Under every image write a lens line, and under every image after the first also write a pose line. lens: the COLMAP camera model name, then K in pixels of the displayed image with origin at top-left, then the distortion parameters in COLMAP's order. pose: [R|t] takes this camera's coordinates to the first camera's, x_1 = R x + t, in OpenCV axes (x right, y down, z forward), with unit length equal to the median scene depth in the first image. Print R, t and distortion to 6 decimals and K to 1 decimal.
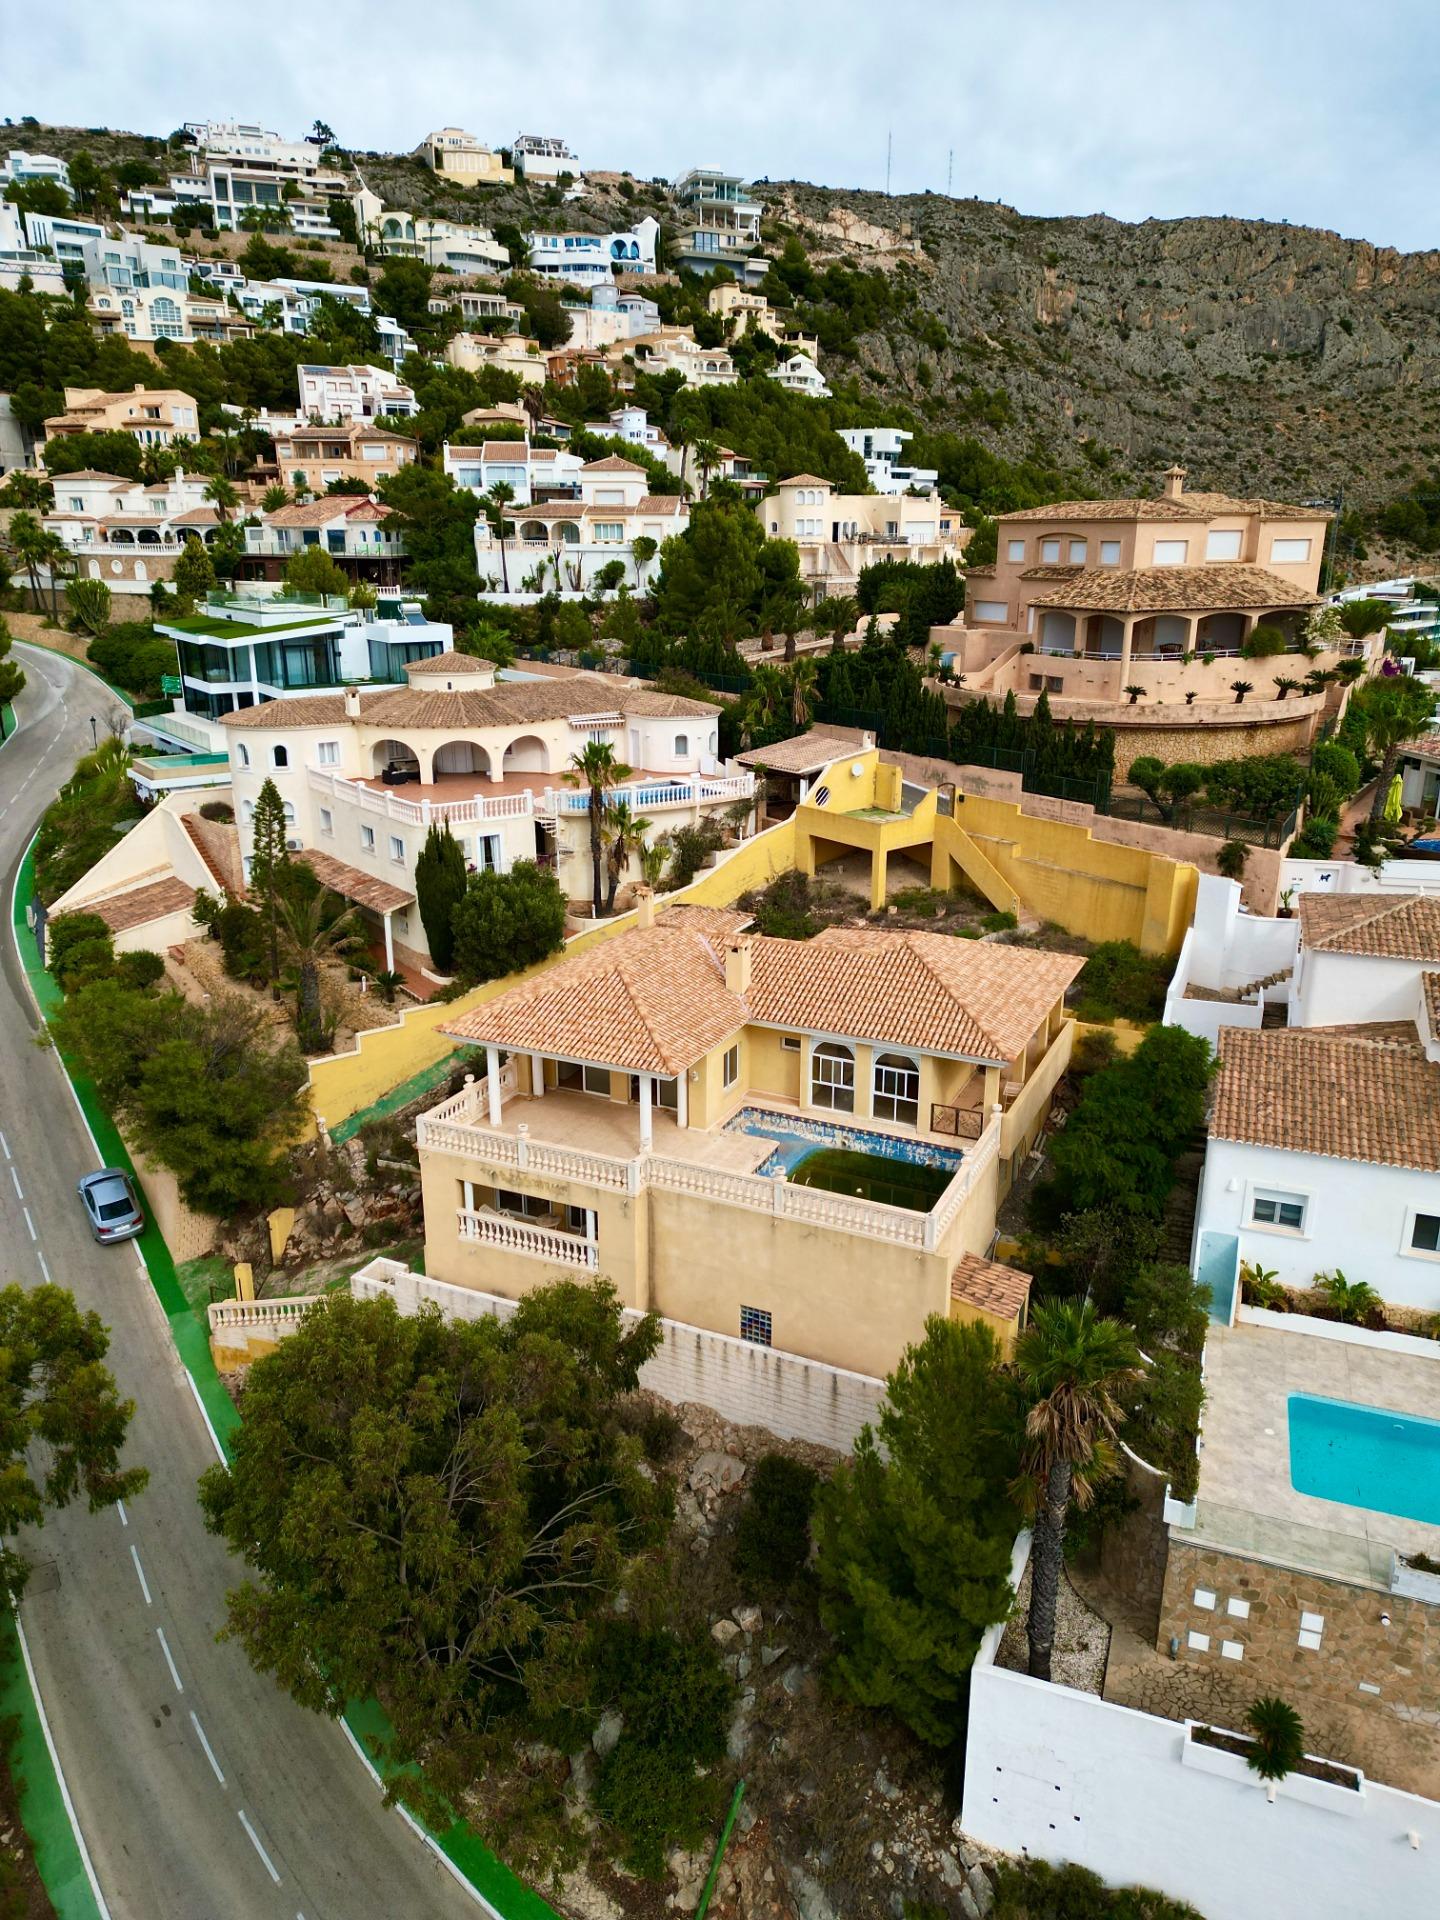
lens RADIAL K [[1337.3, 0, 721.5], [0, 1337.3, 946.9], [0, 0, 1]] dist [0.086905, -0.082306]
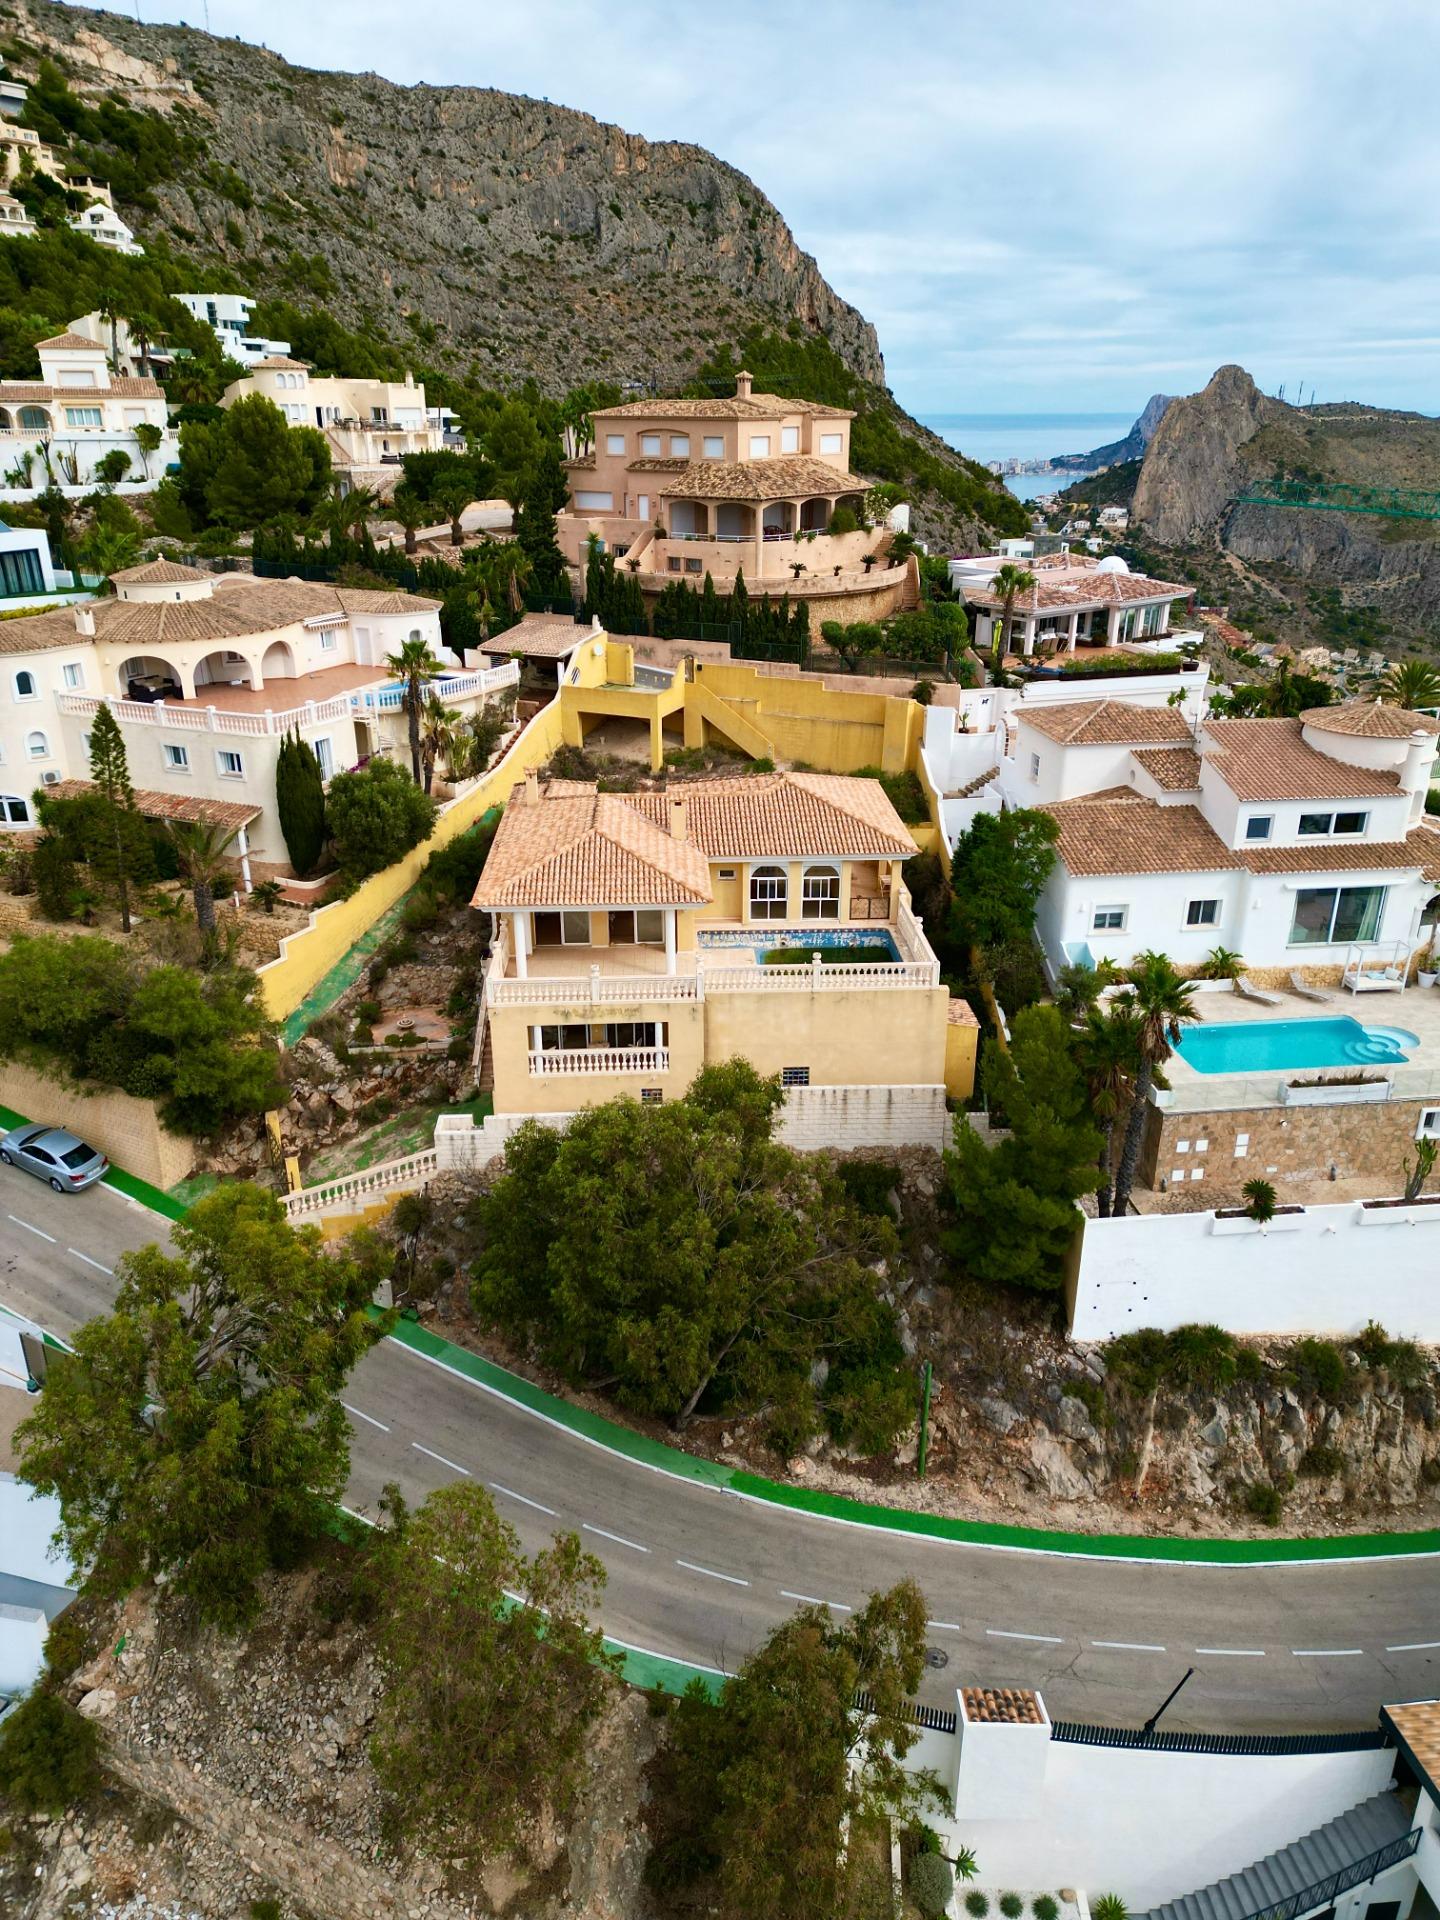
lens RADIAL K [[1335.1, 0, 721.5], [0, 1335.1, 945.7], [0, 0, 1]] dist [0.103691, -0.105798]
pose [[0.879335, -0.178682, 0.441410, -0.143810], [0.142022, 0.983154, 0.115055, -0.001218], [-0.454533, -0.038481, 0.889899, -0.026388]]
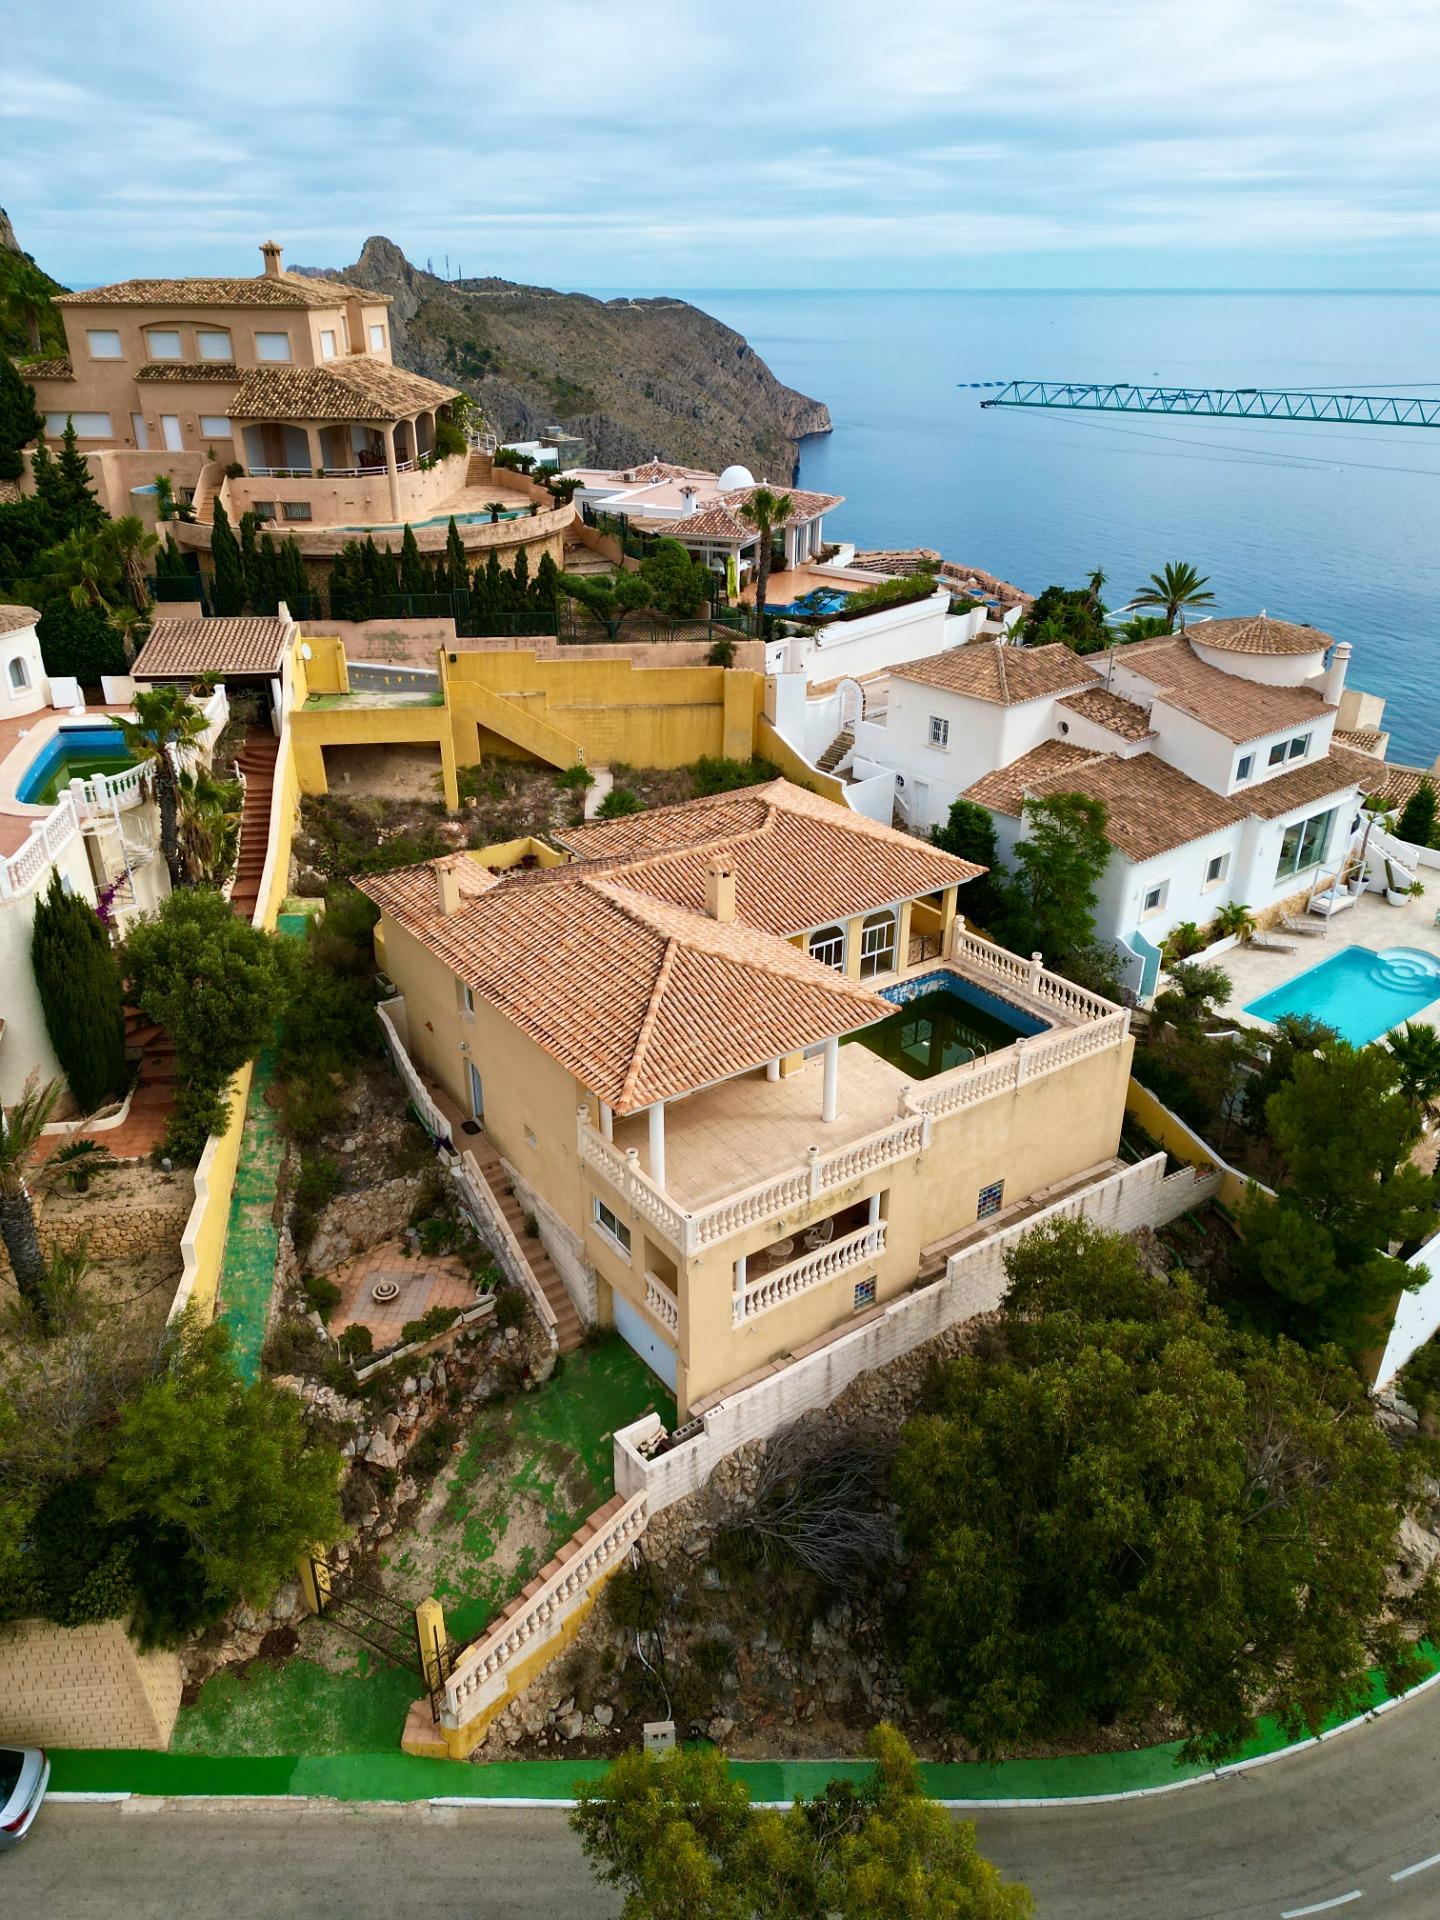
lens RADIAL K [[1337.3, 0, 721.5], [0, 1337.3, 946.9], [0, 0, 1]] dist [0.086905, -0.082306]
pose [[0.485944, -0.388330, 0.782980, -0.194191], [0.257067, 0.919747, 0.296618, -0.059894], [-0.835330, 0.057139, 0.546772, 0.149907]]
